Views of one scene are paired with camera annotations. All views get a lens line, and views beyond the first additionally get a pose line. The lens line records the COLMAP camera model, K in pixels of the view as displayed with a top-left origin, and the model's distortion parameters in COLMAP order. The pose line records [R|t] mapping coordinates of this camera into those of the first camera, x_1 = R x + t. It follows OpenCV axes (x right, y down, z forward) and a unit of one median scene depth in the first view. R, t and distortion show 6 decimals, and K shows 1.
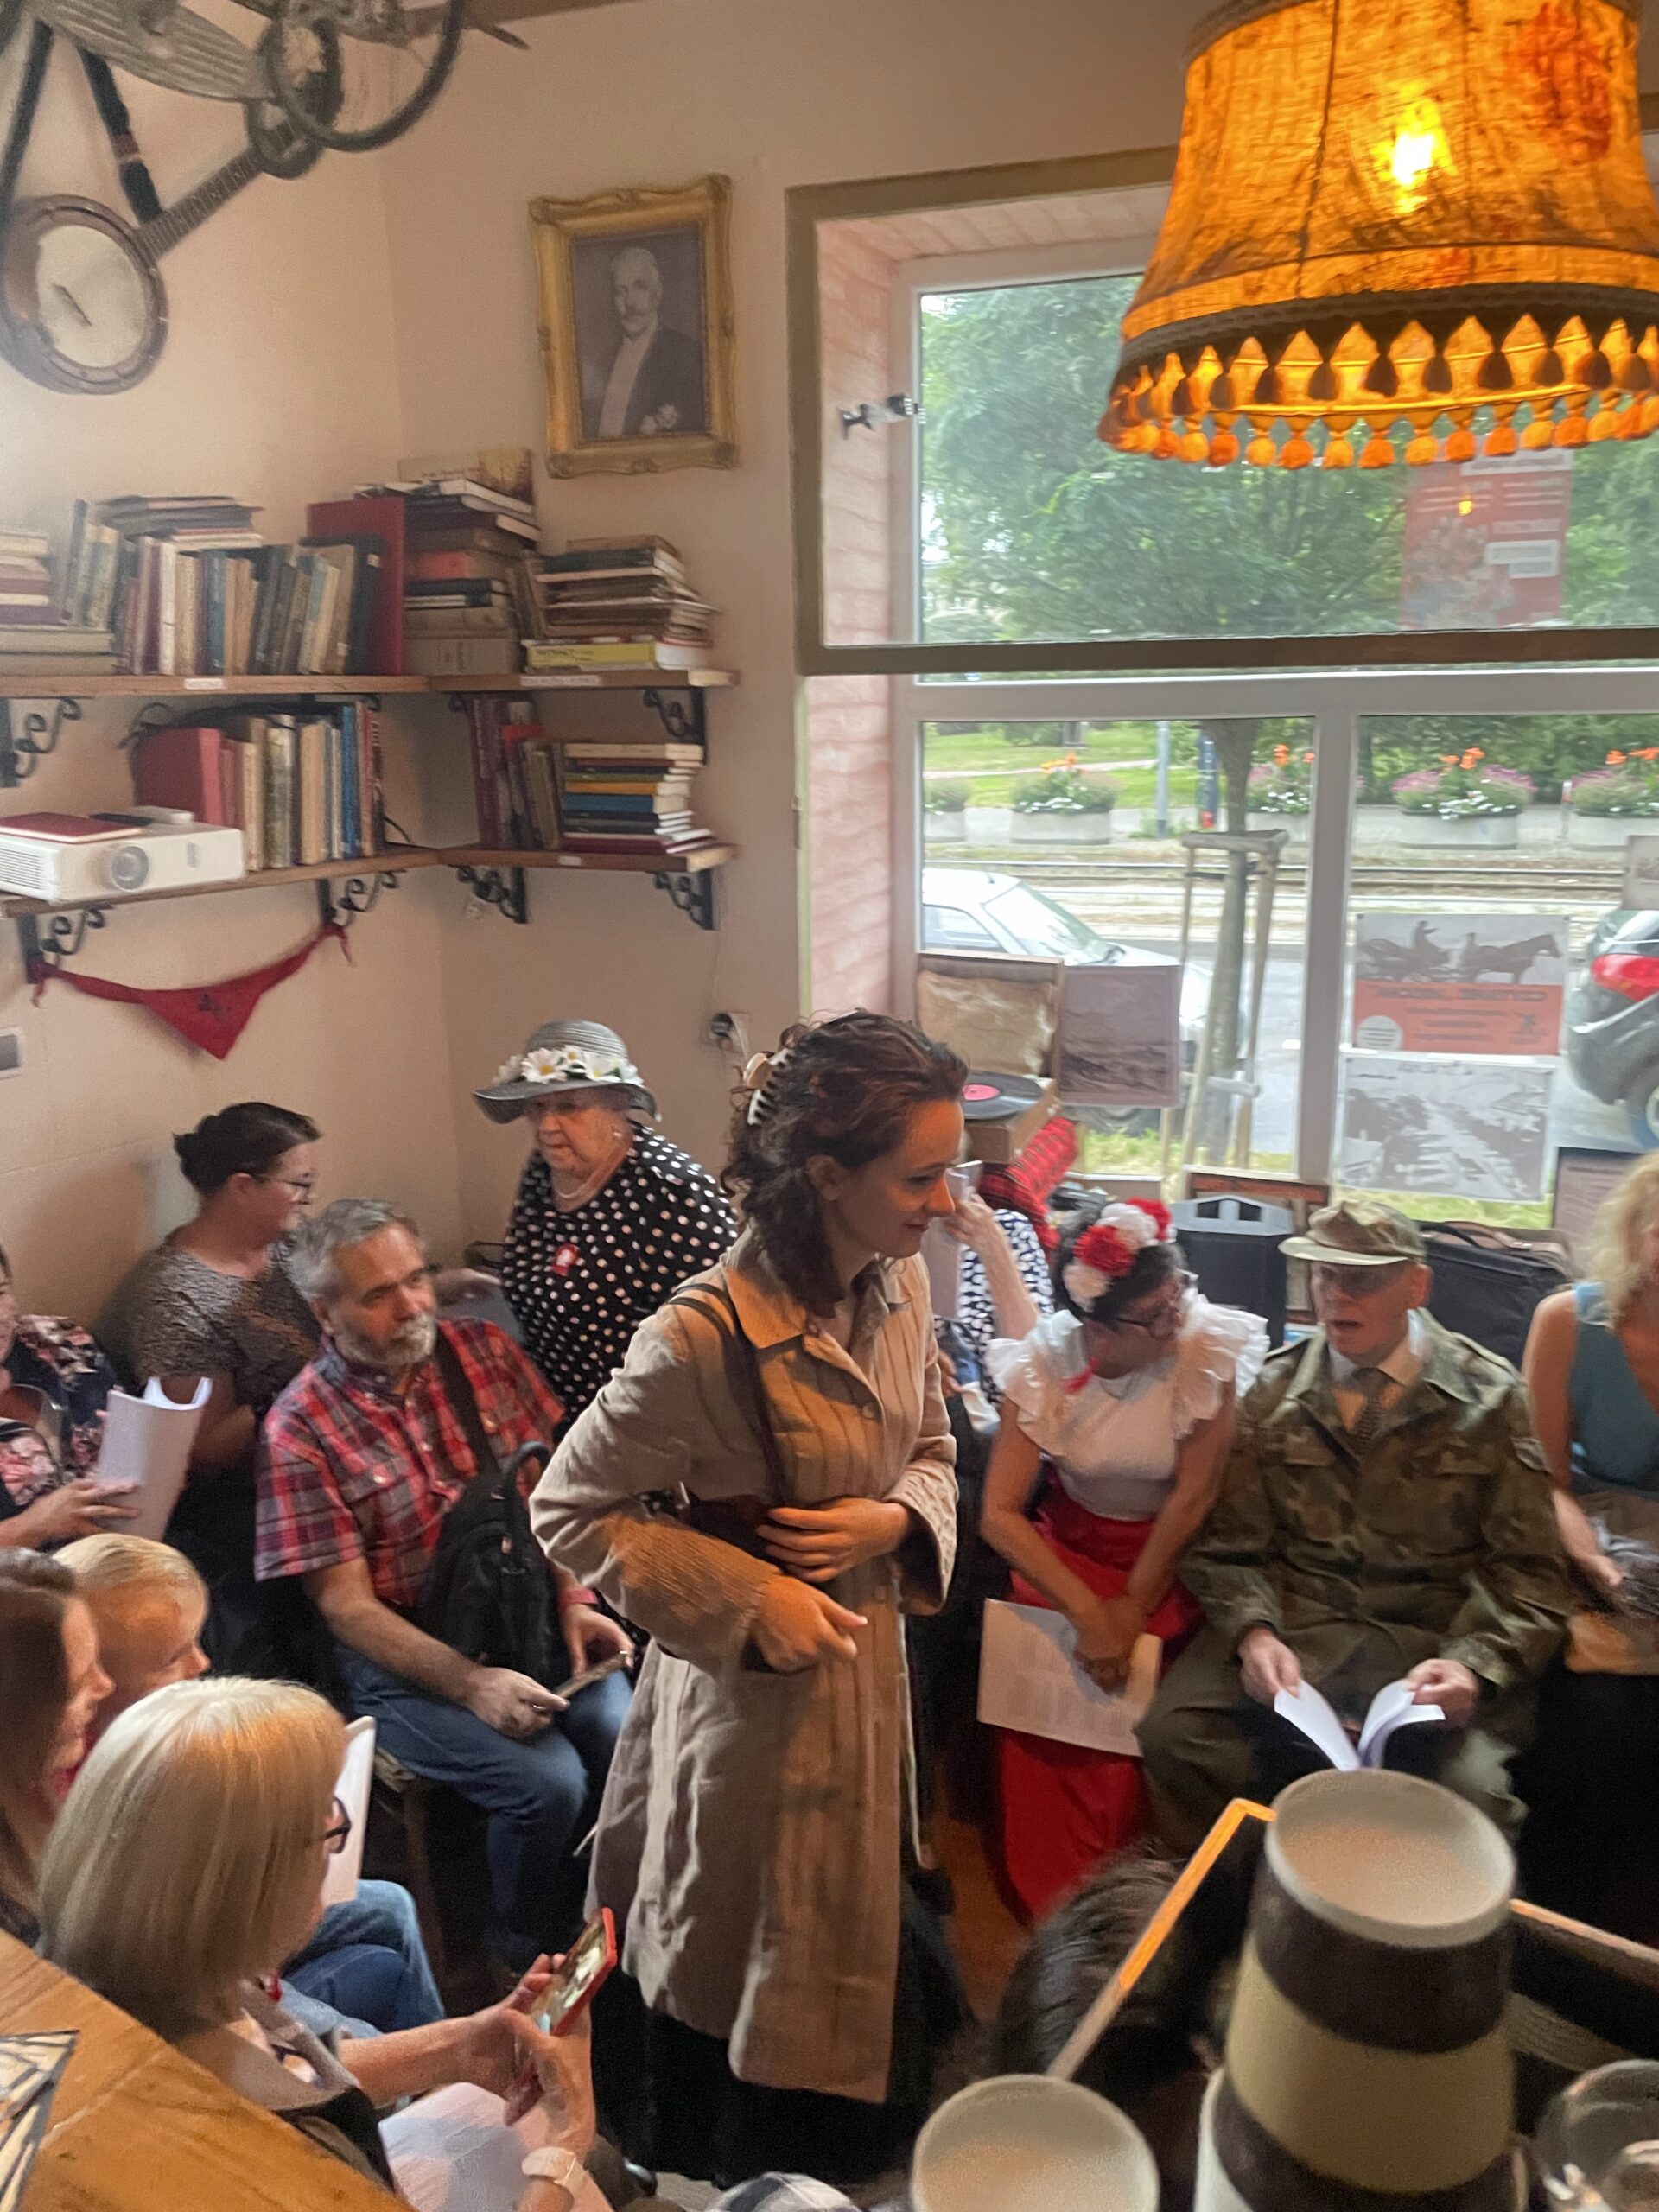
lens RADIAL K [[1659.9, 0, 830.2], [0, 1659.9, 1105.8], [0, 0, 1]] dist [0.003745, 0.001145]
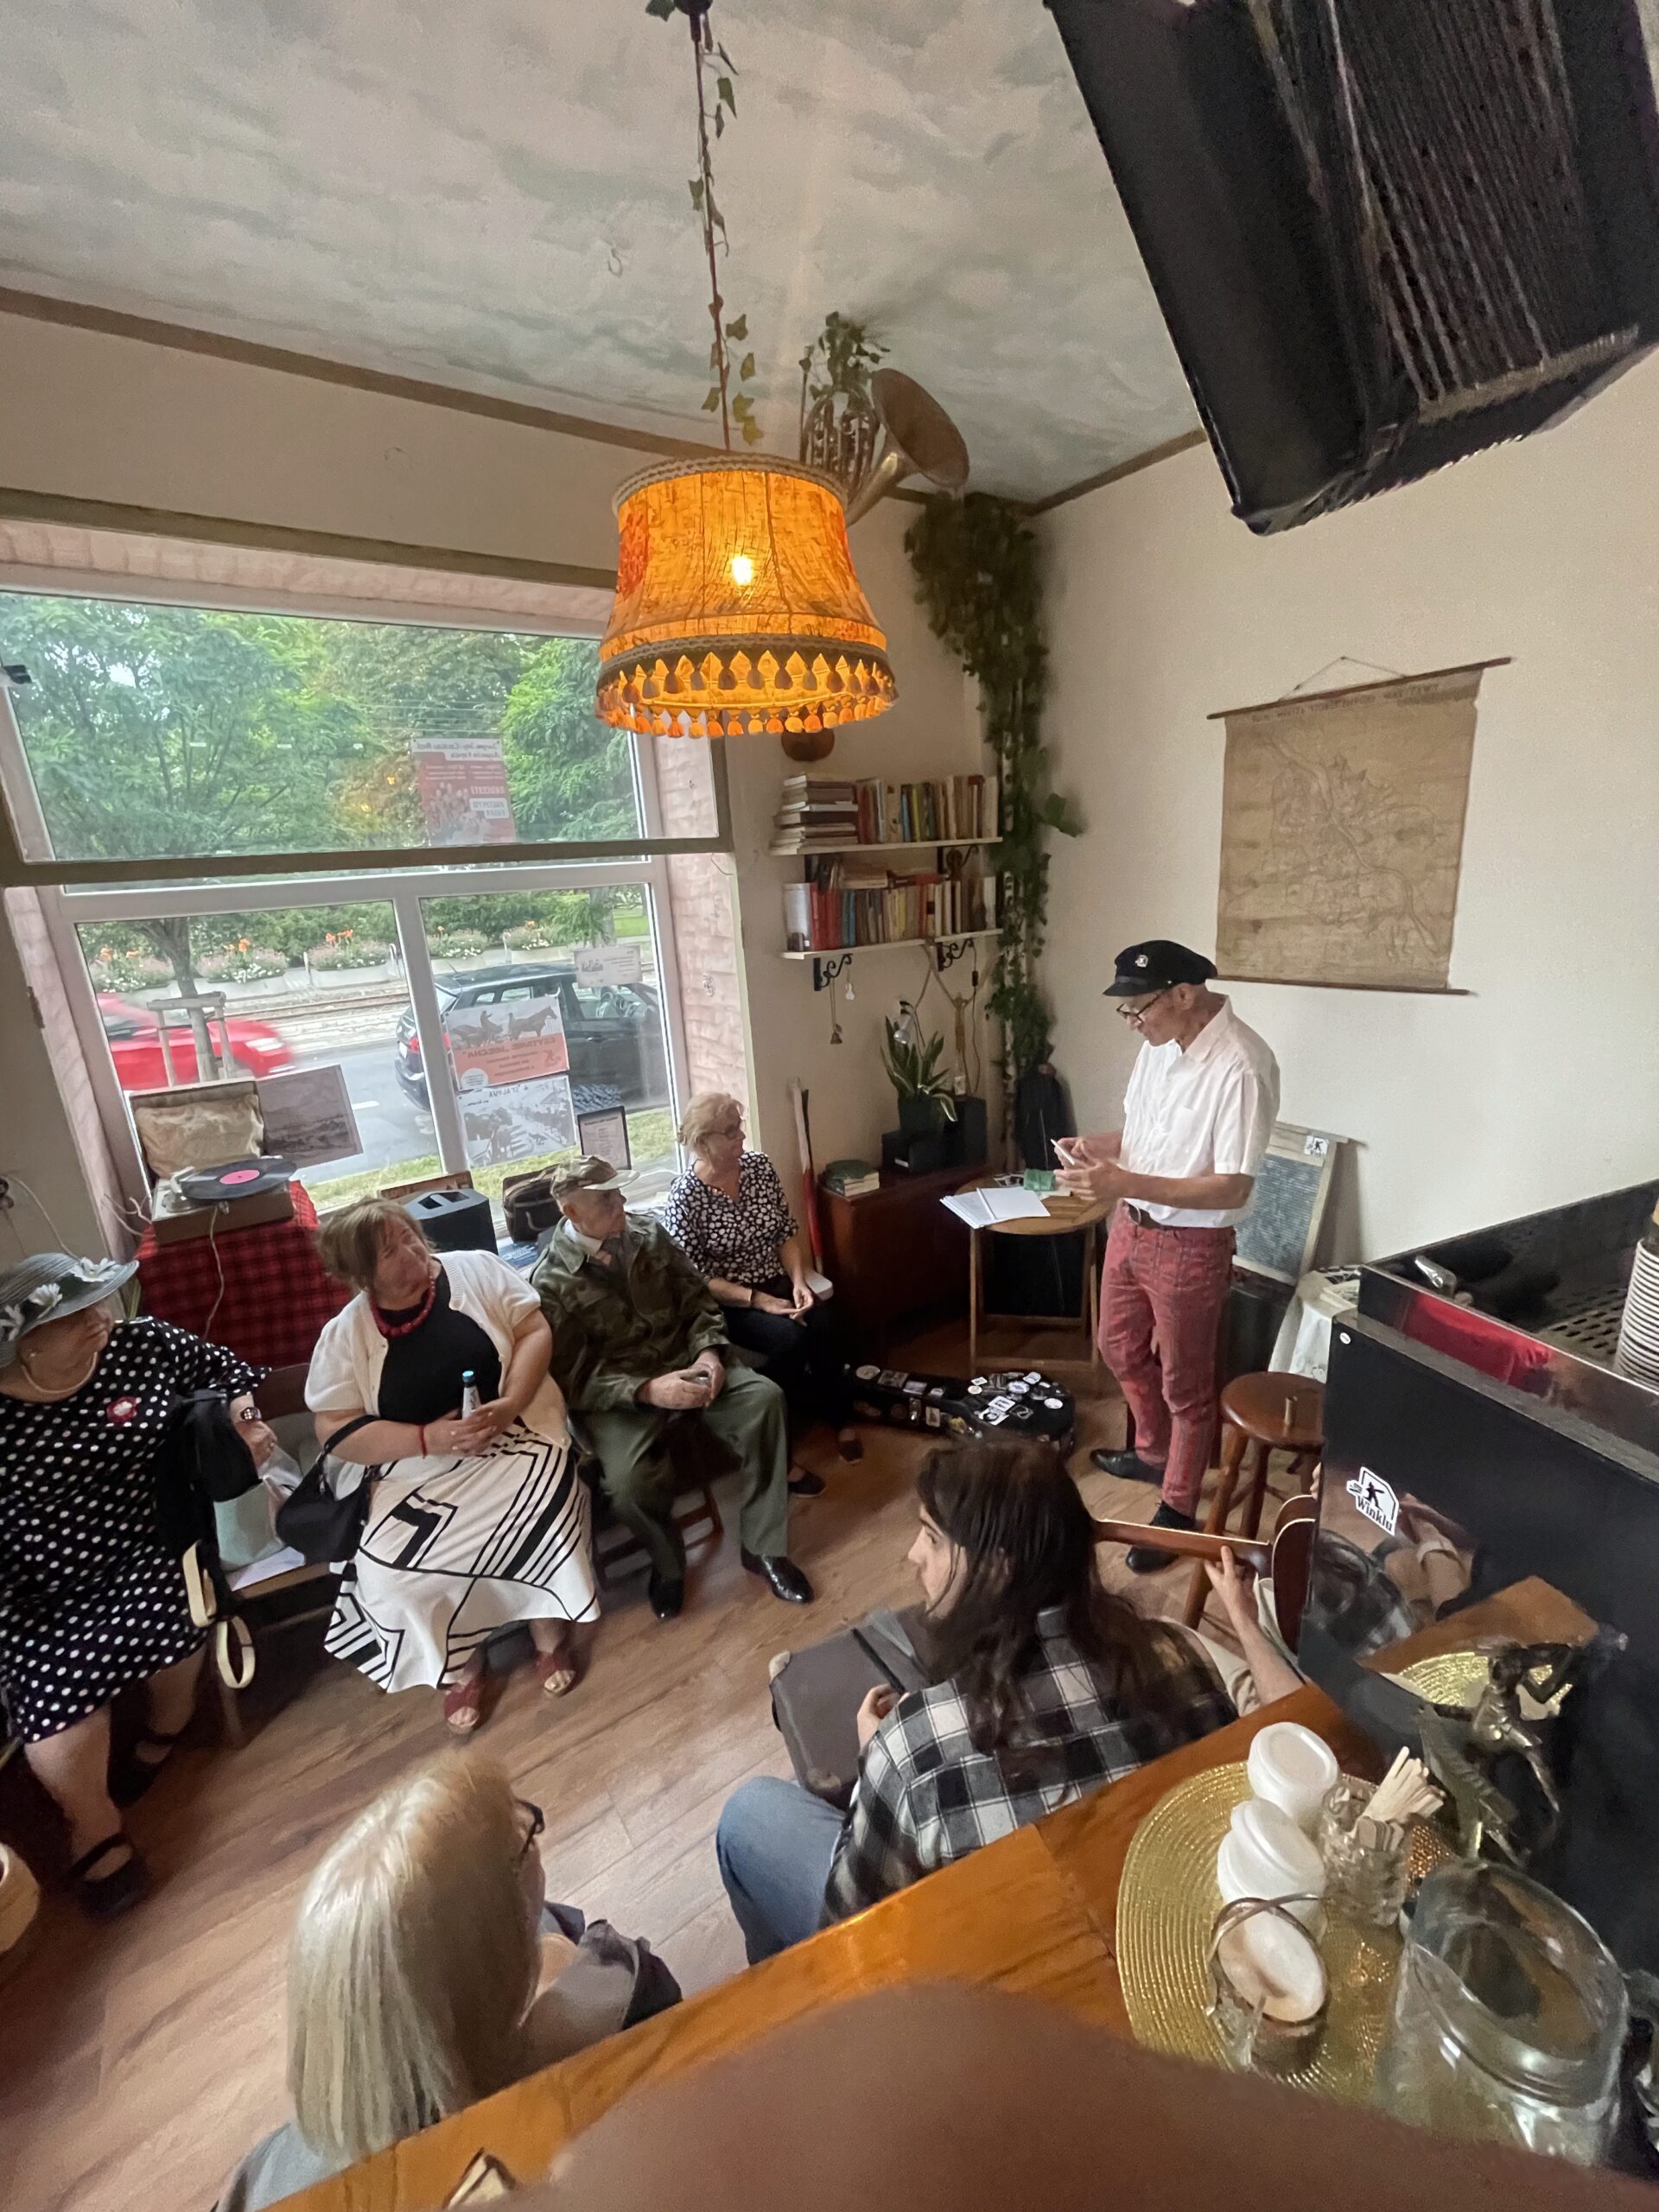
lens RADIAL K [[897.5, 0, 831.5], [0, 897.5, 1106.4], [0, 0, 1]] dist [0.001286, -0.000125]
pose [[0.587769, -0.234798, 0.774207, -0.192744], [0.247681, 0.963234, 0.104089, -0.021257], [-0.770183, 0.130576, 0.624314, 0.129103]]
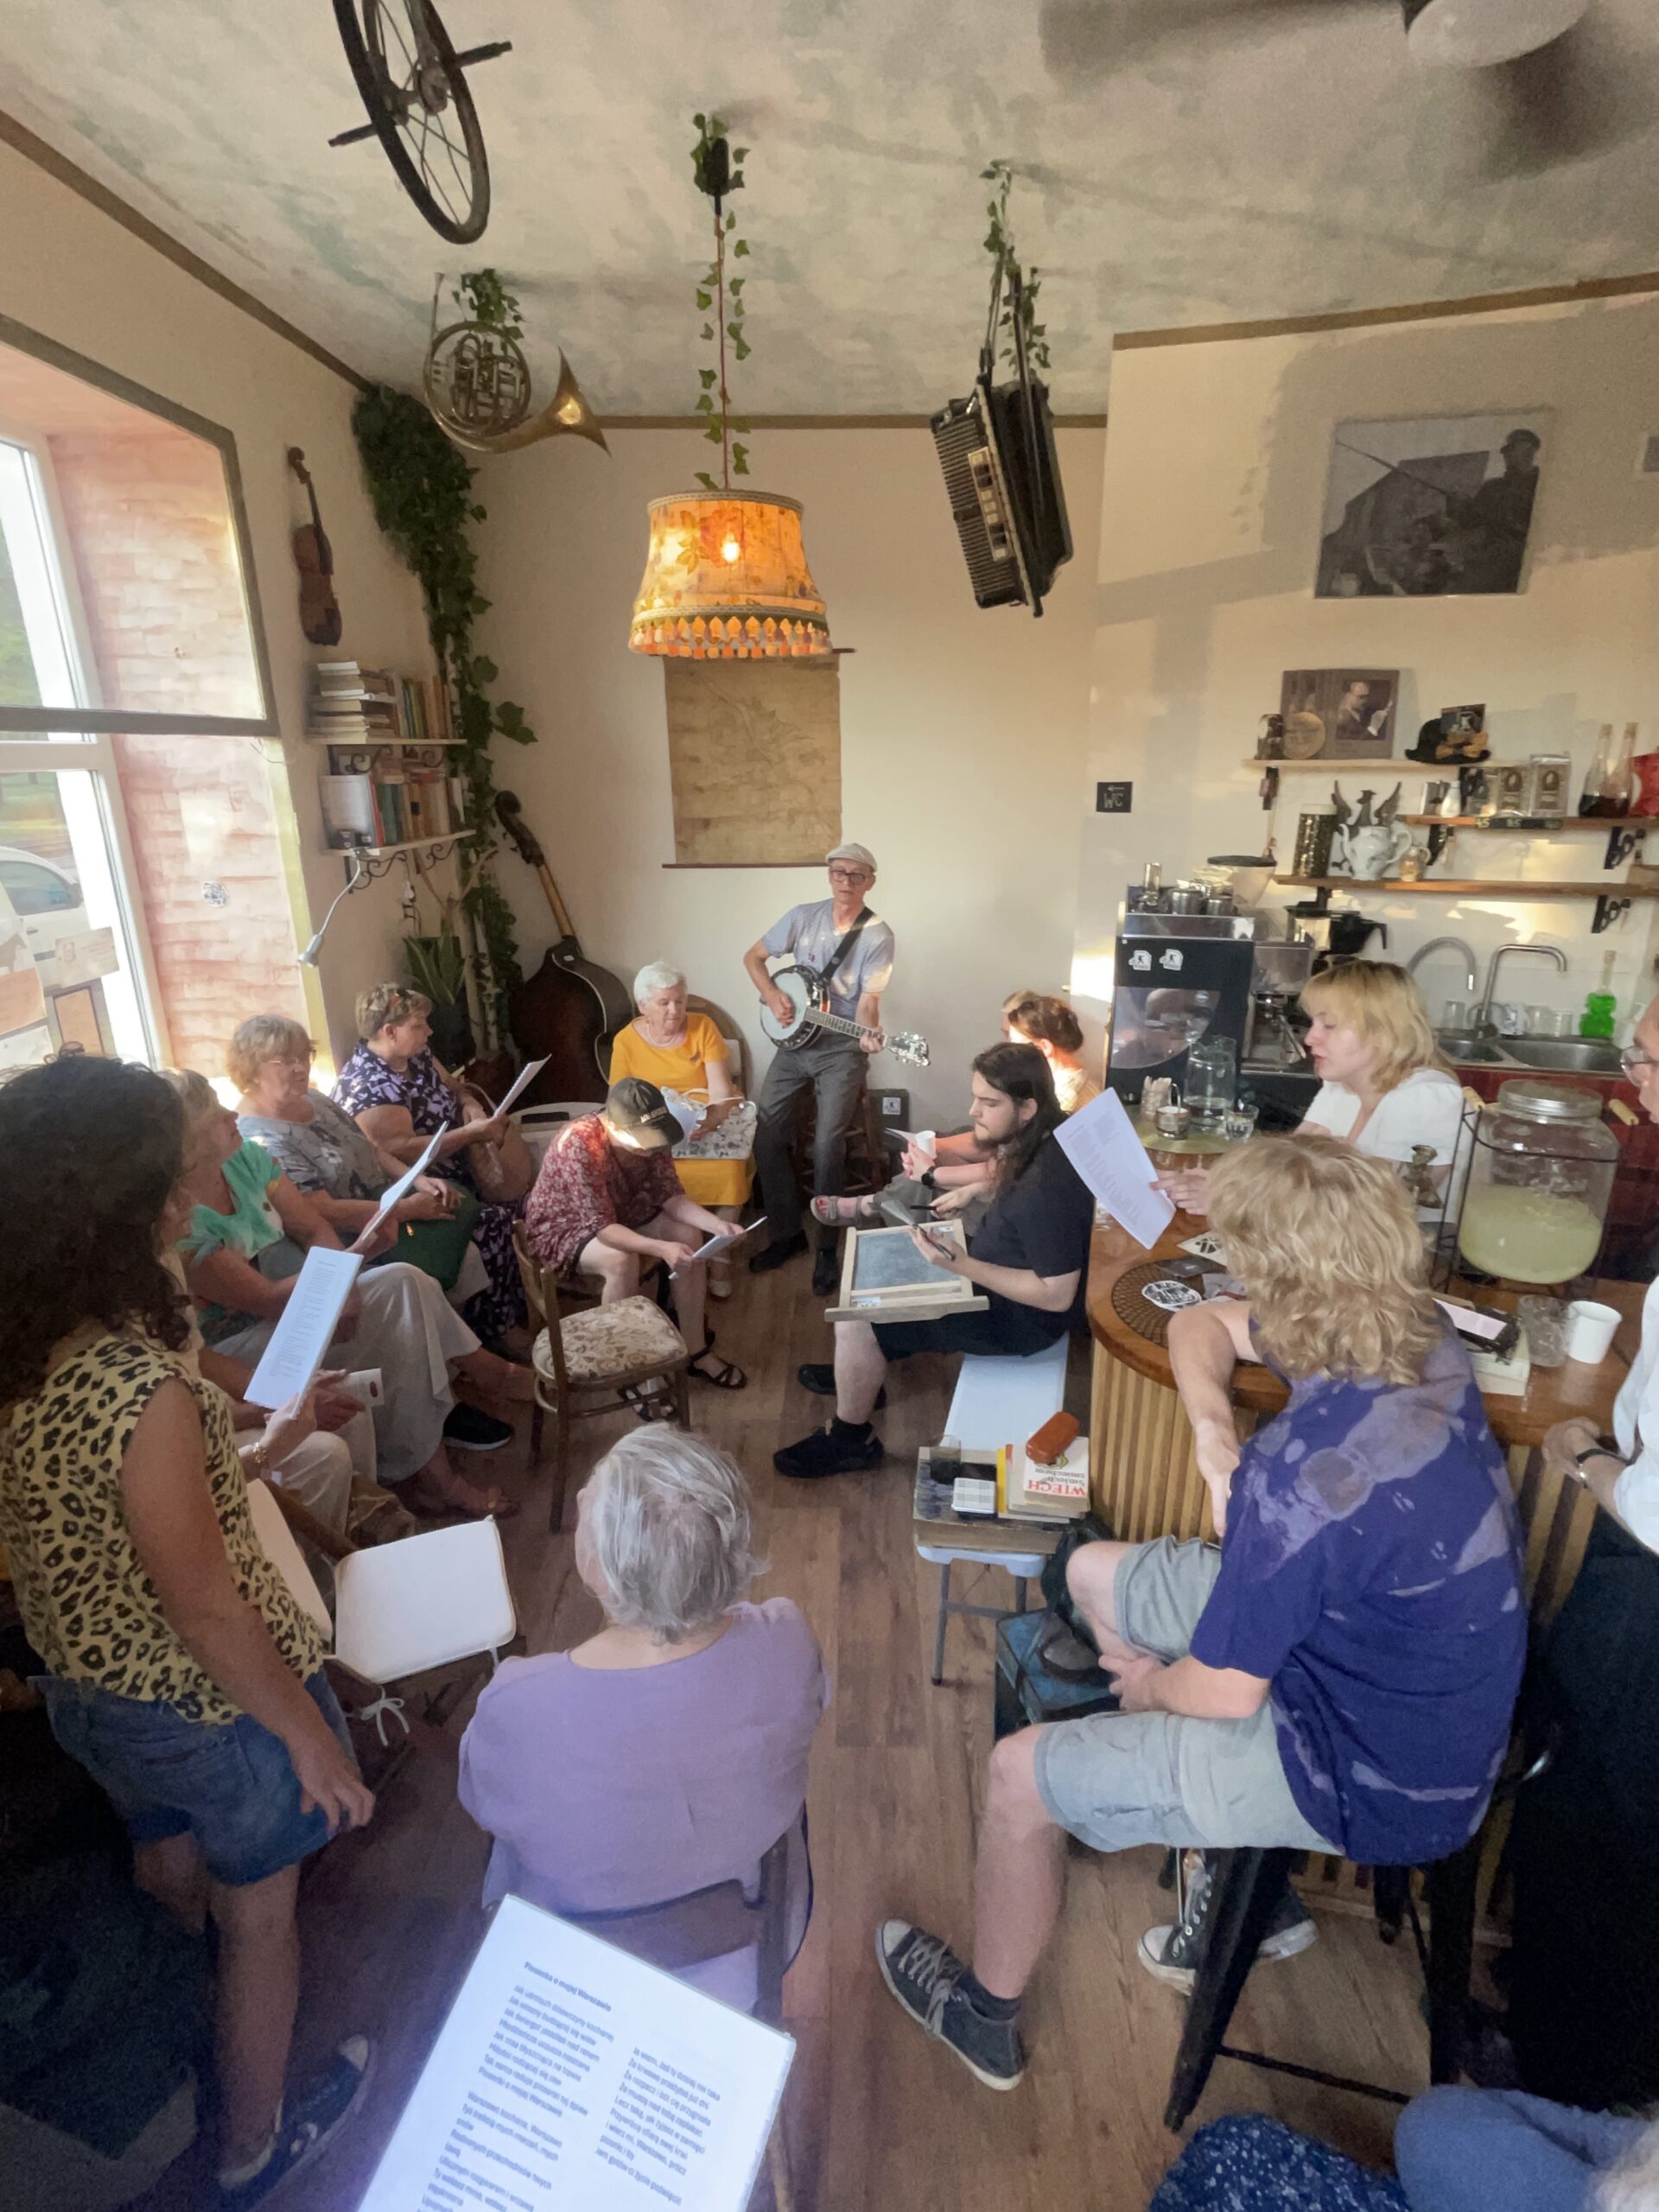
lens RADIAL K [[1078.6, 0, 836.4], [0, 1078.6, 1131.8], [0, 0, 1]] dist [-0.004190, 0.000773]
pose [[-0.291966, -0.302434, 0.907353, -0.650119], [0.244209, 0.893669, 0.376454, -0.124621], [-0.924726, 0.331495, -0.187064, 0.578344]]
